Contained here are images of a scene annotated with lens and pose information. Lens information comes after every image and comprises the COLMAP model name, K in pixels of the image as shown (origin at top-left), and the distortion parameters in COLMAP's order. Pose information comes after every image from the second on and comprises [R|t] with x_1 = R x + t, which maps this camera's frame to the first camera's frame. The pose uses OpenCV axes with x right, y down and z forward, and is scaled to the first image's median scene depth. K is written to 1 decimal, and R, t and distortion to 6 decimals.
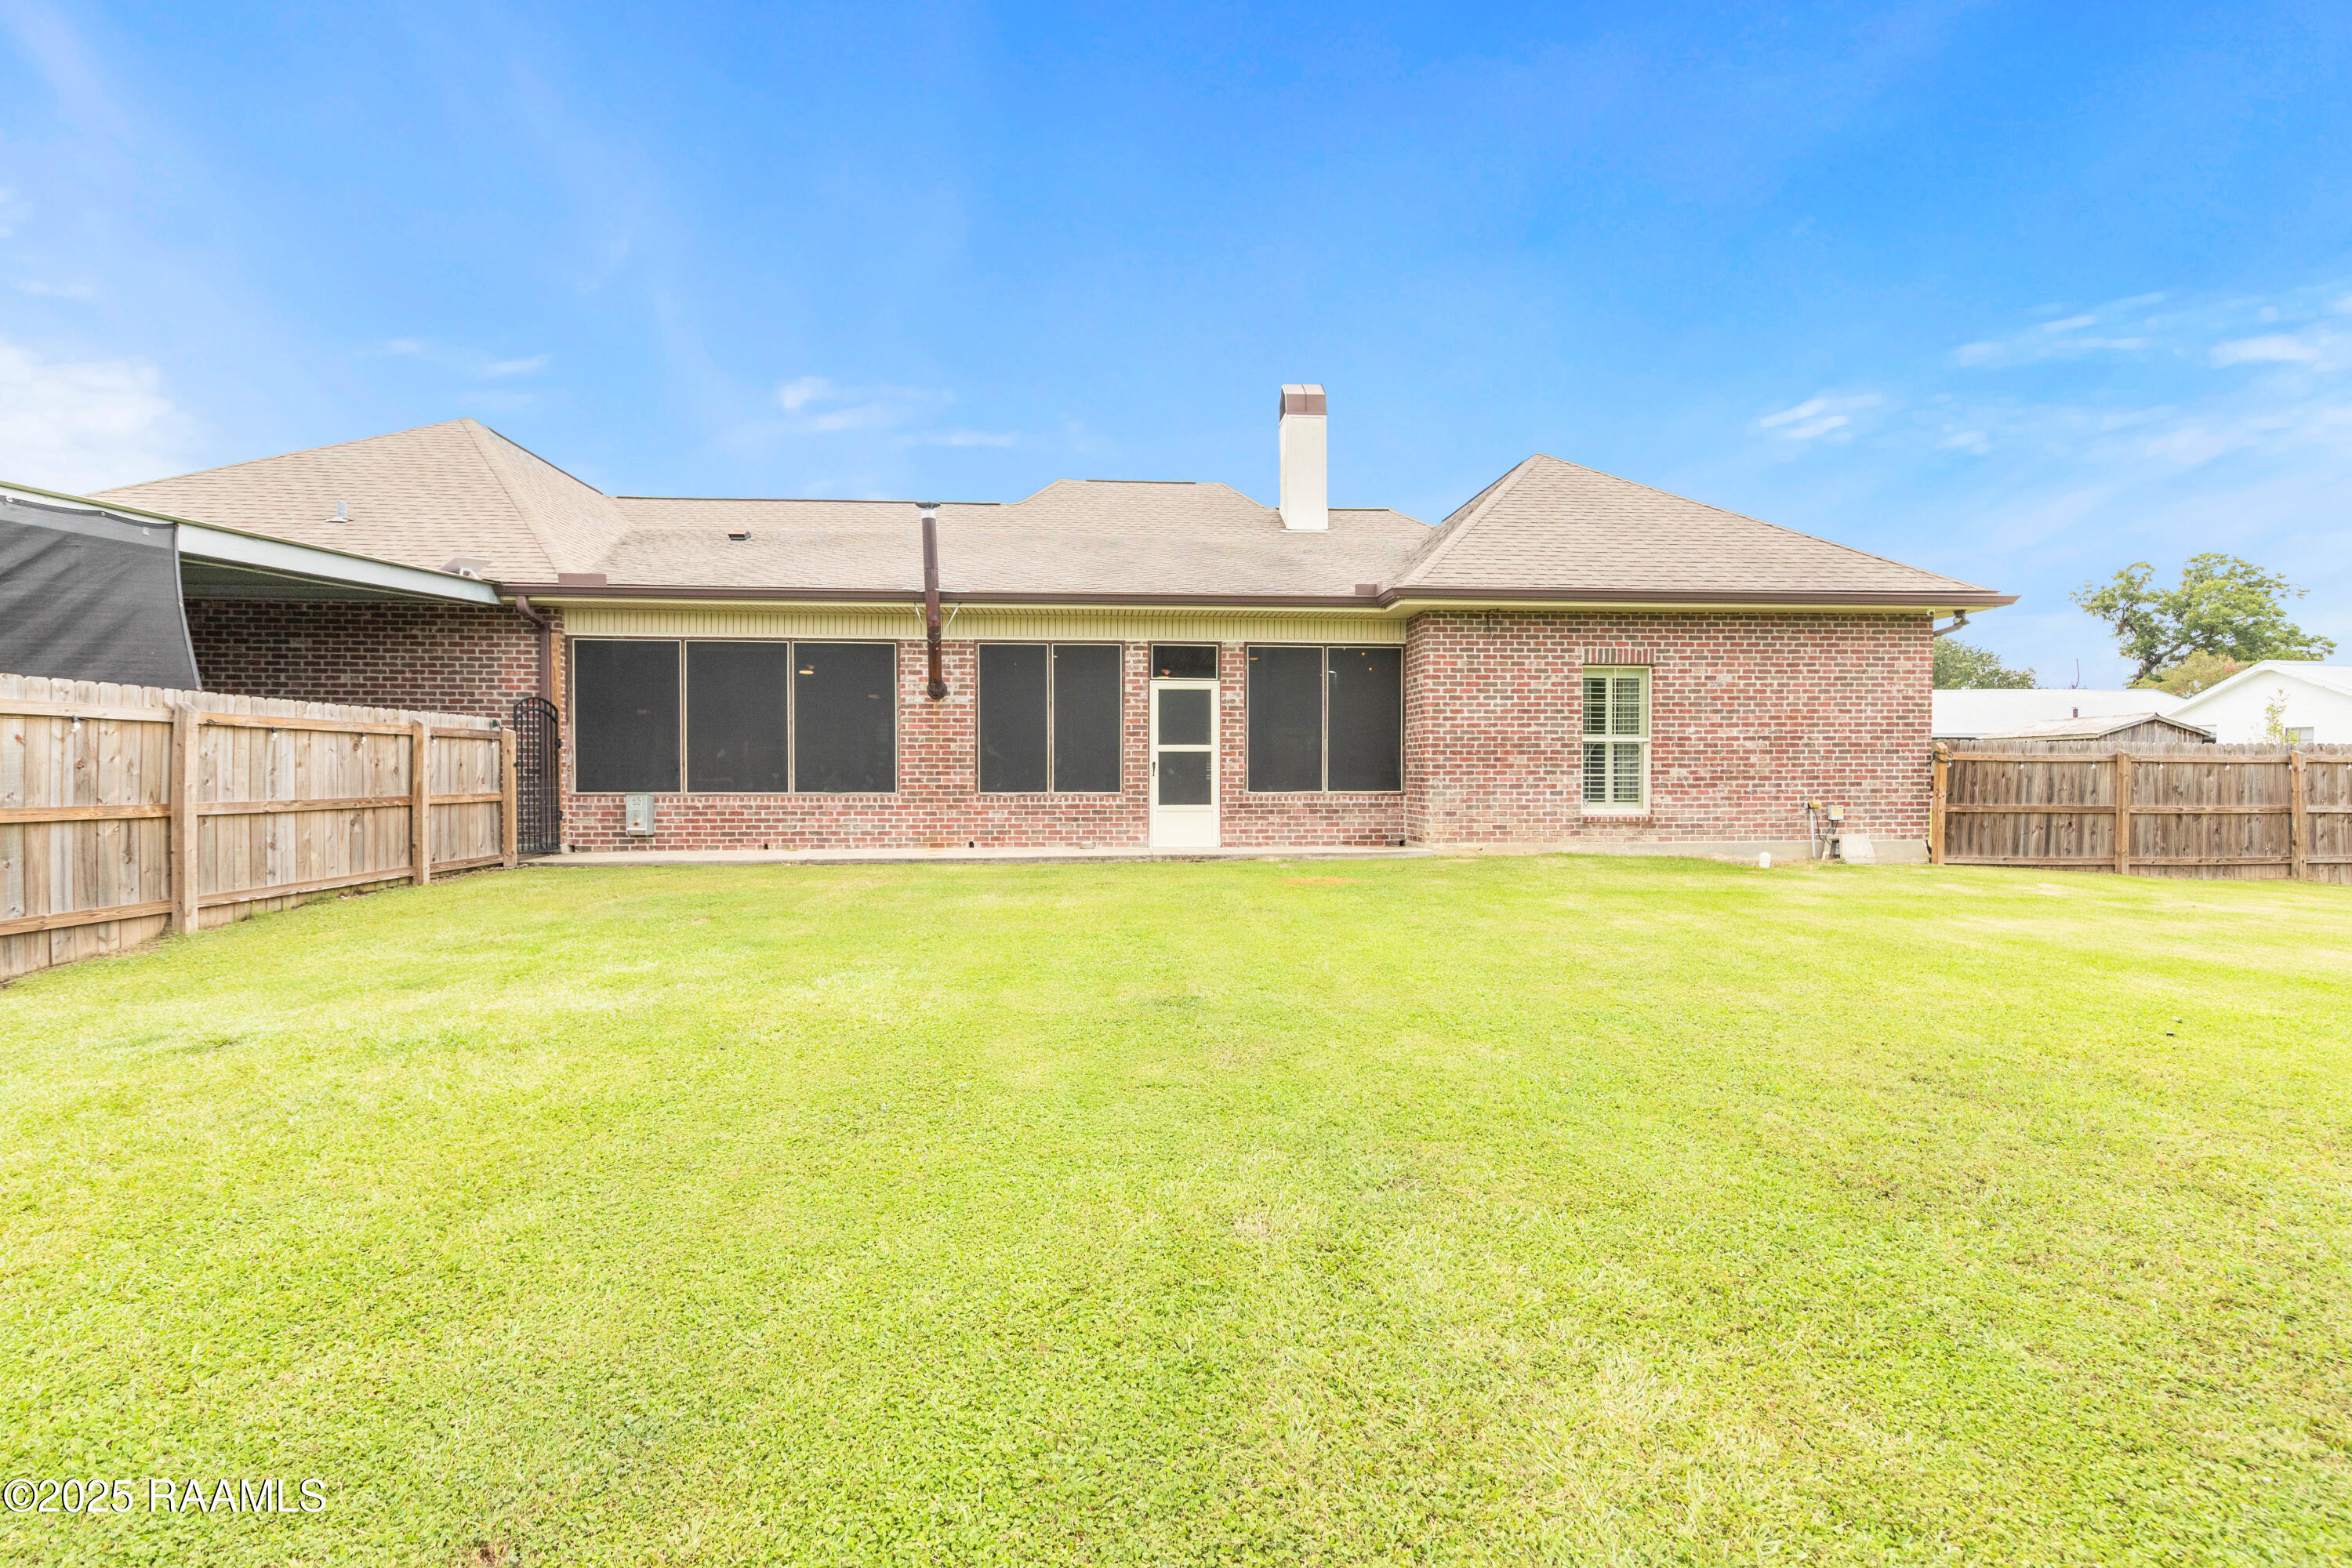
lens RADIAL K [[1010.1, 0, 1178.6], [0, 1010.1, 797.4], [0, 0, 1]] dist [-0.000309, 0.000183]
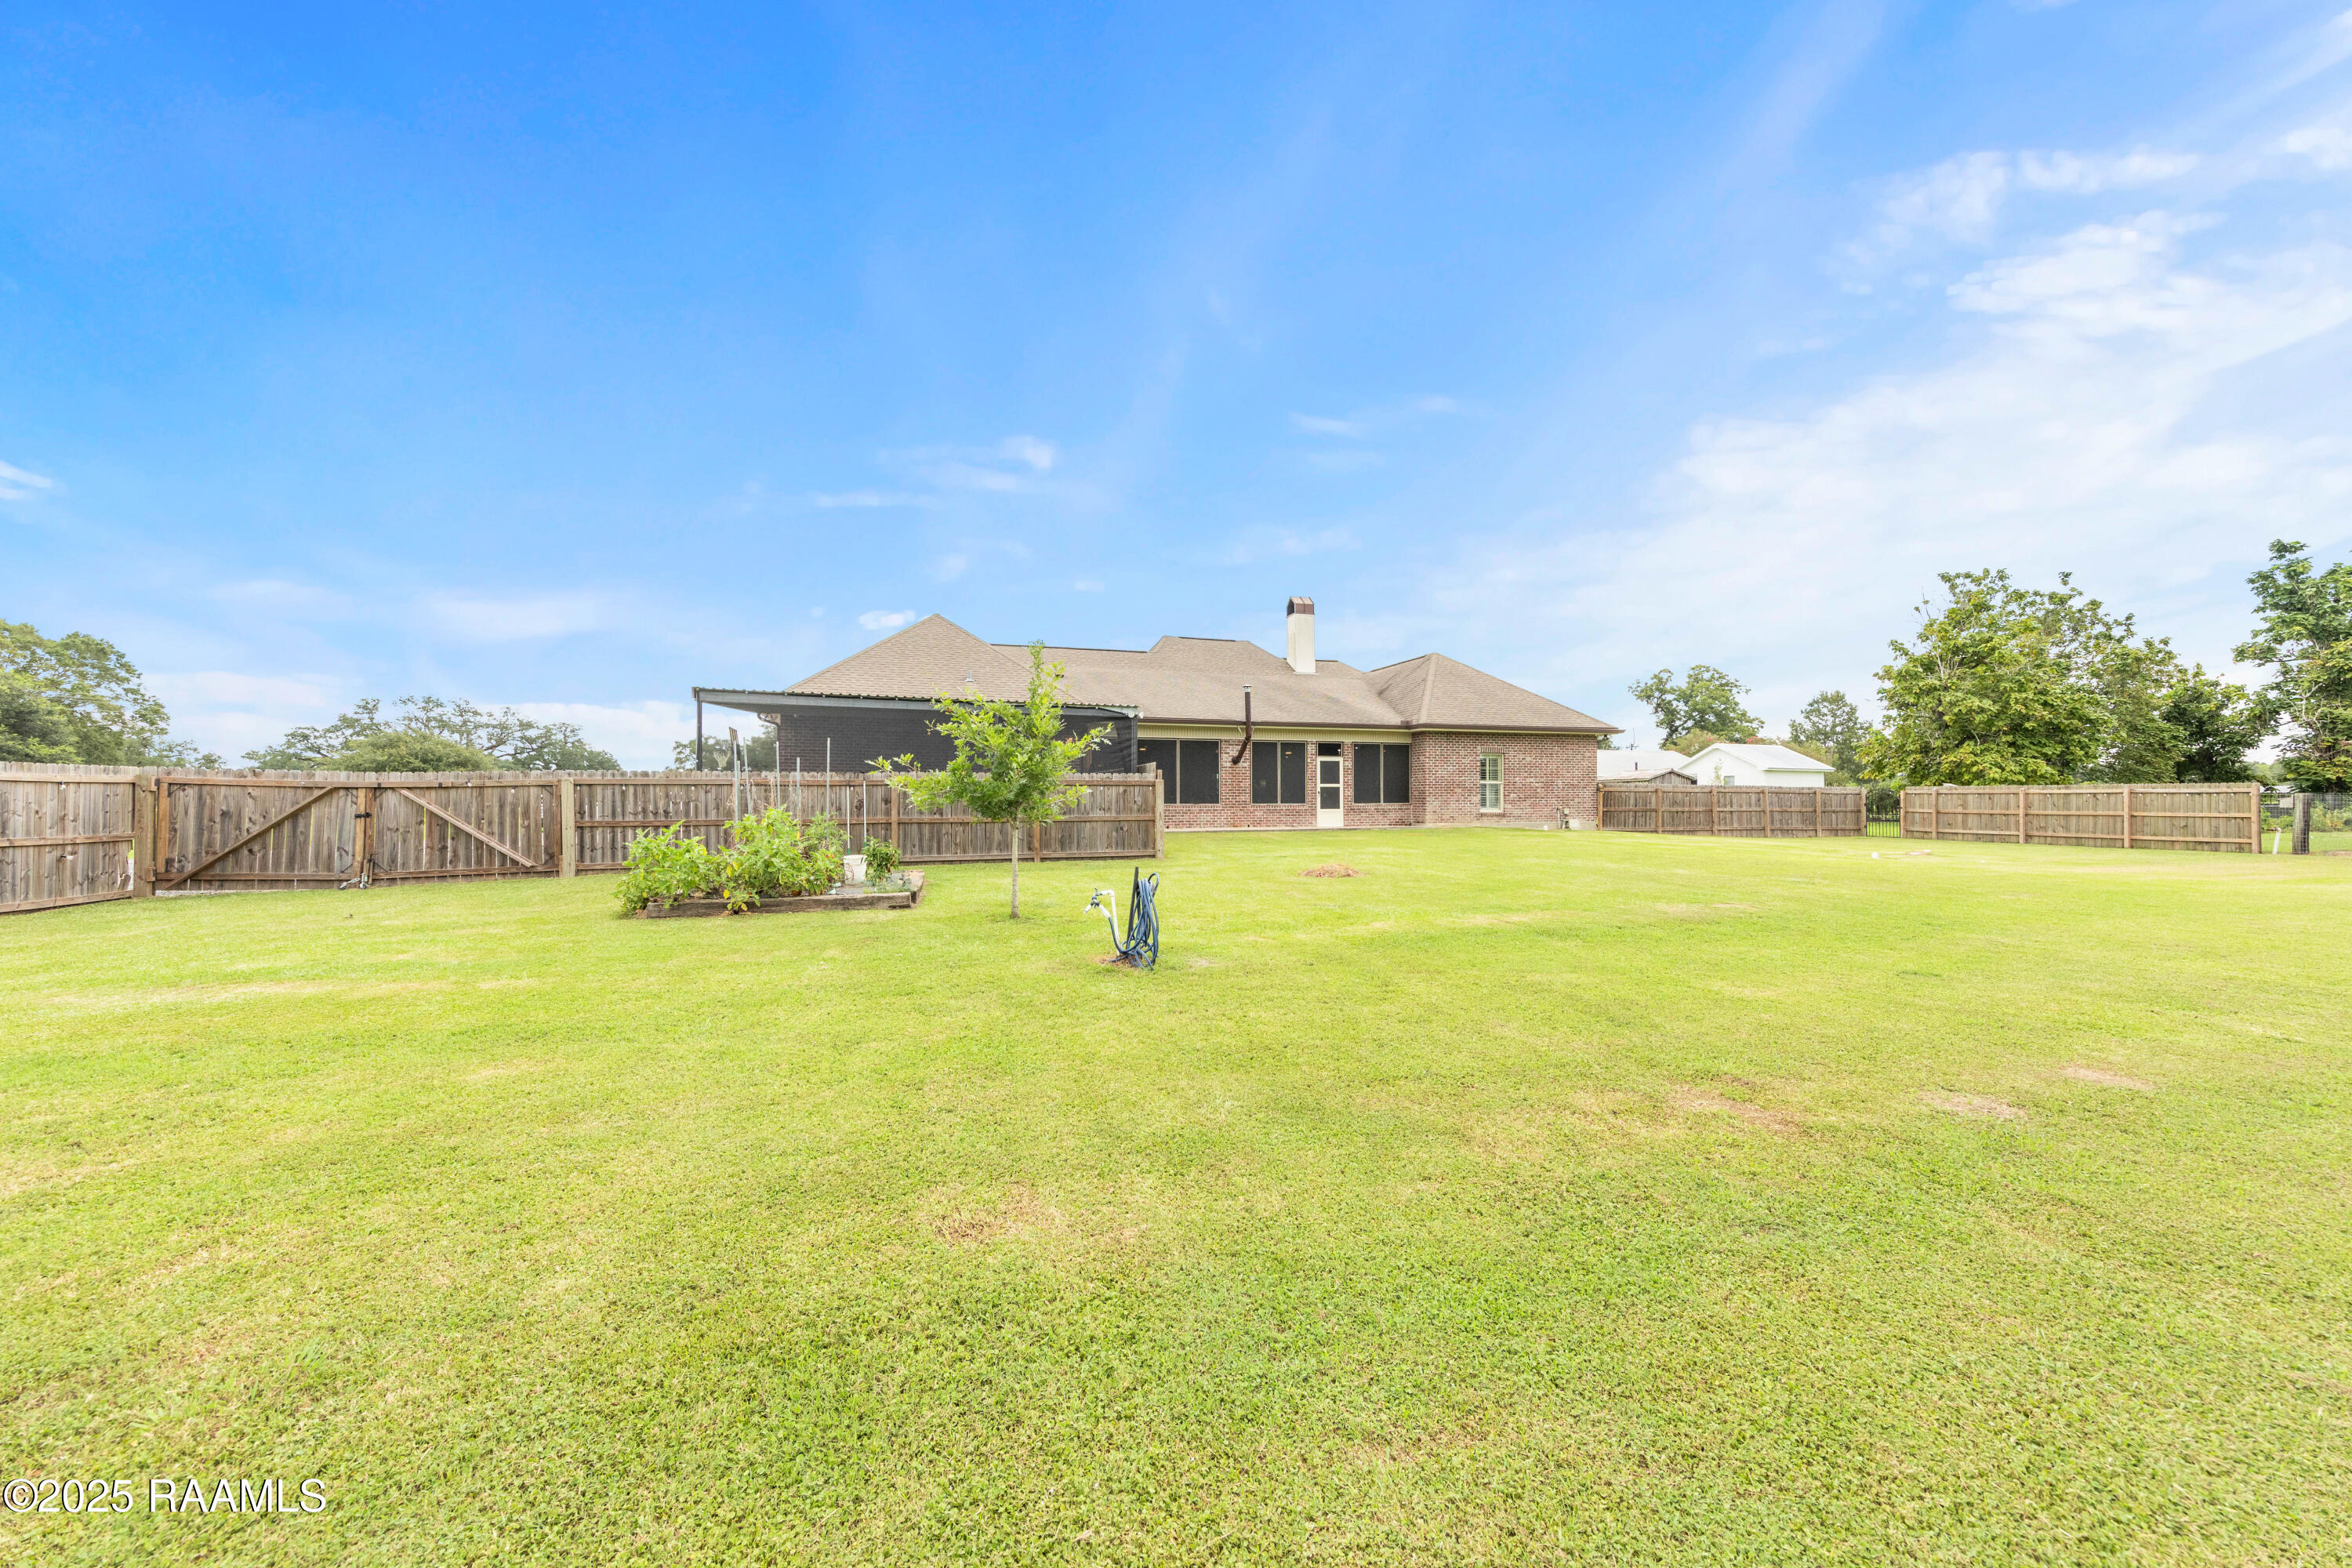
lens RADIAL K [[837.0, 0, 1182.2], [0, 837.0, 795.6], [0, 0, 1]] dist [0.000684, -0.000044]
pose [[0.972875, 0.000475, 0.231333, -0.797030], [0.006842, 0.999501, -0.030828, 0.034580], [-0.231232, 0.031574, 0.972386, -0.854247]]
